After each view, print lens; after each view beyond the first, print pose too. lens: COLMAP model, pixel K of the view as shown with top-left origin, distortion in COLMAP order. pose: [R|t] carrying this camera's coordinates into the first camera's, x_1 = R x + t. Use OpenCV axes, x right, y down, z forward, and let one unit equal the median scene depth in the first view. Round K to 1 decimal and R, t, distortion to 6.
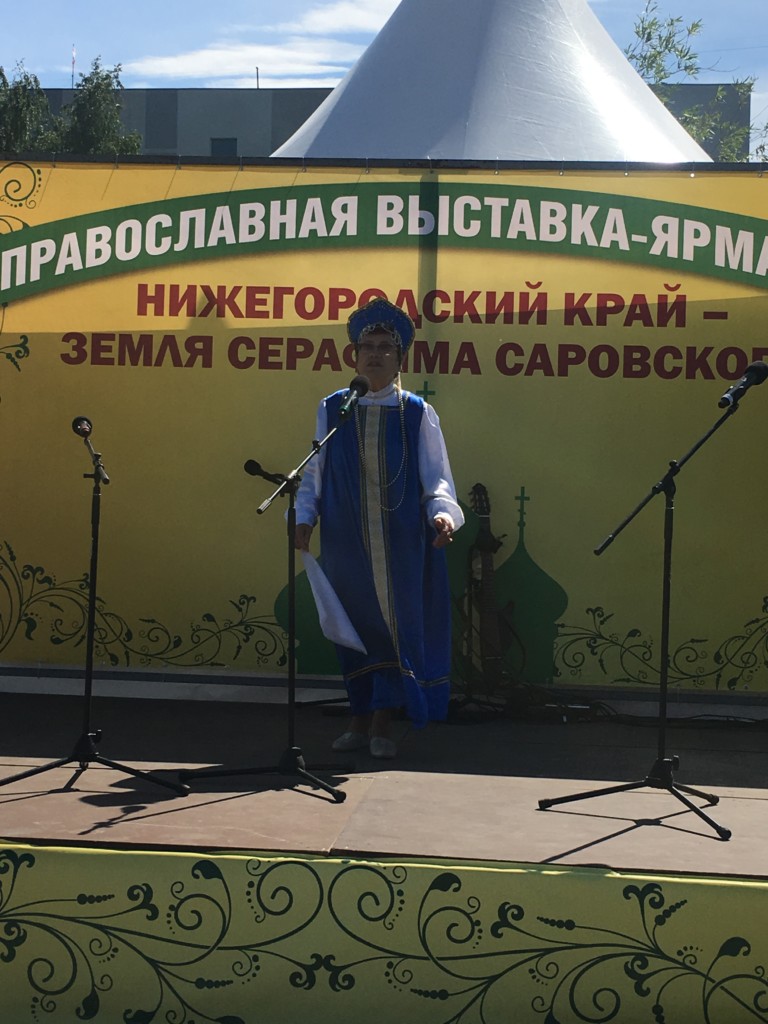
lens RADIAL K [[1667.3, 0, 384.0], [0, 1667.3, 512.0], [0, 0, 1]] dist [0.036352, 0.034824]
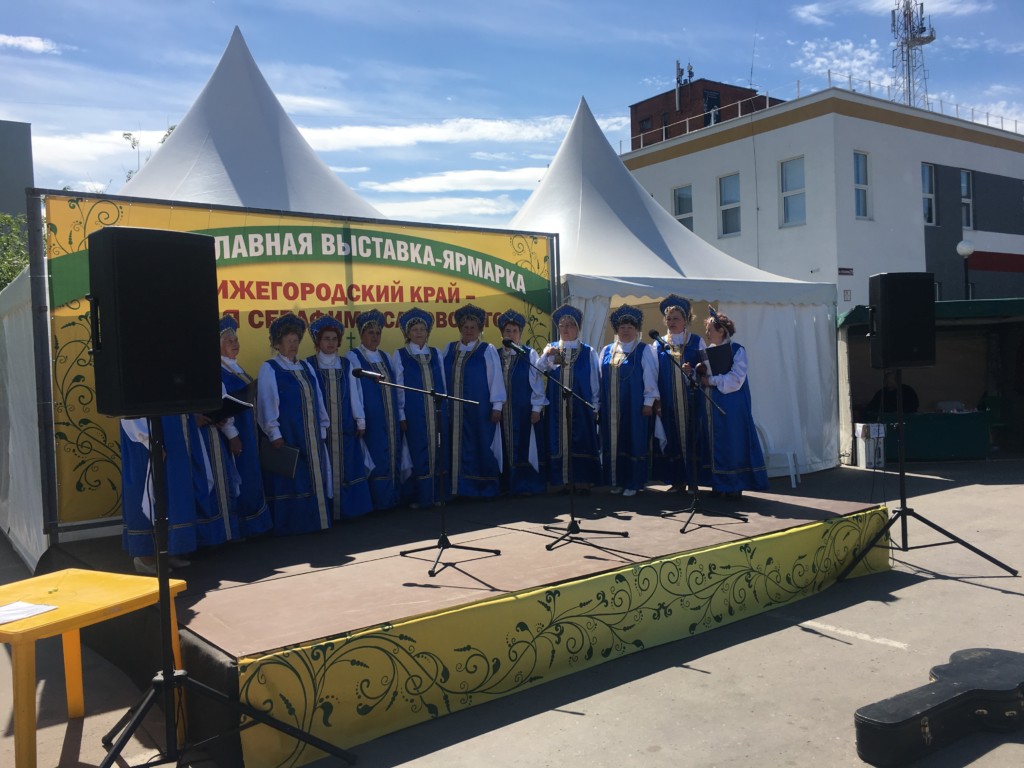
lens RADIAL K [[875.9, 0, 512.0], [0, 875.9, 384.0], [0, 0, 1]] dist [0.049566, 0.002267]
pose [[0.734179, -0.073293, 0.674988, -0.527342], [0.055347, 0.997308, 0.048091, -0.057173], [-0.676696, 0.002051, 0.736260, 0.130510]]
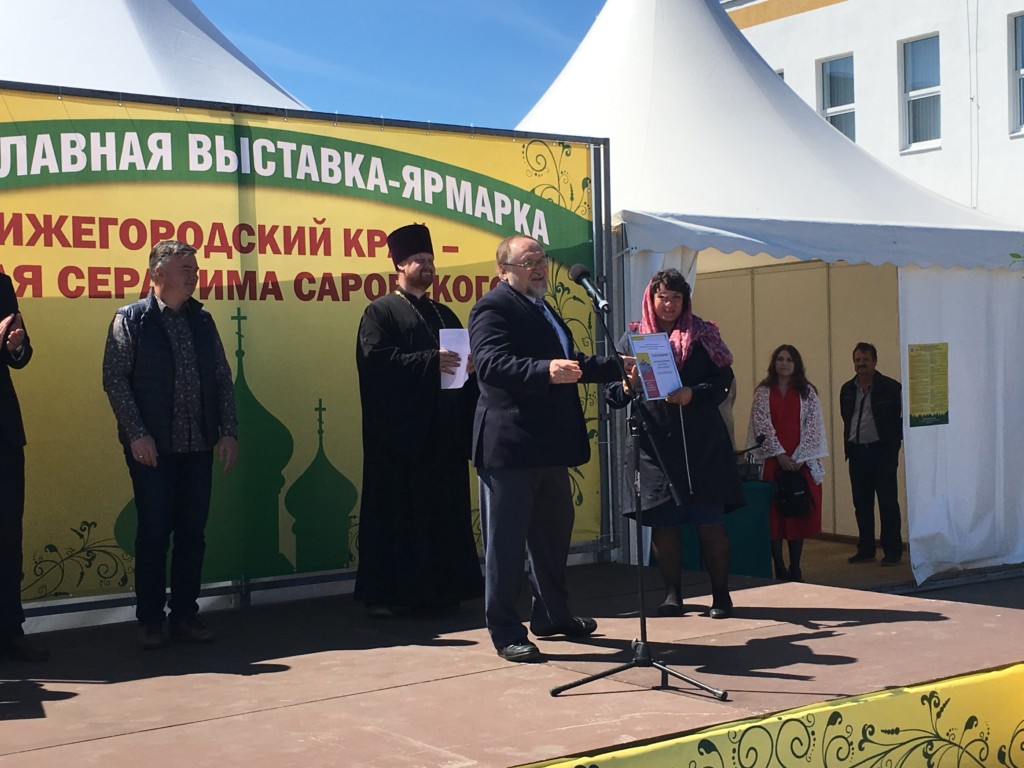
lens RADIAL K [[1570.4, 0, 512.0], [0, 1570.4, 384.0], [0, 0, 1]] dist [0.049097, 0.022793]
pose [[0.741600, -0.053354, 0.668718, -0.533811], [0.041169, 0.998573, 0.034015, -0.056150], [-0.669578, 0.002305, 0.742738, 0.116729]]
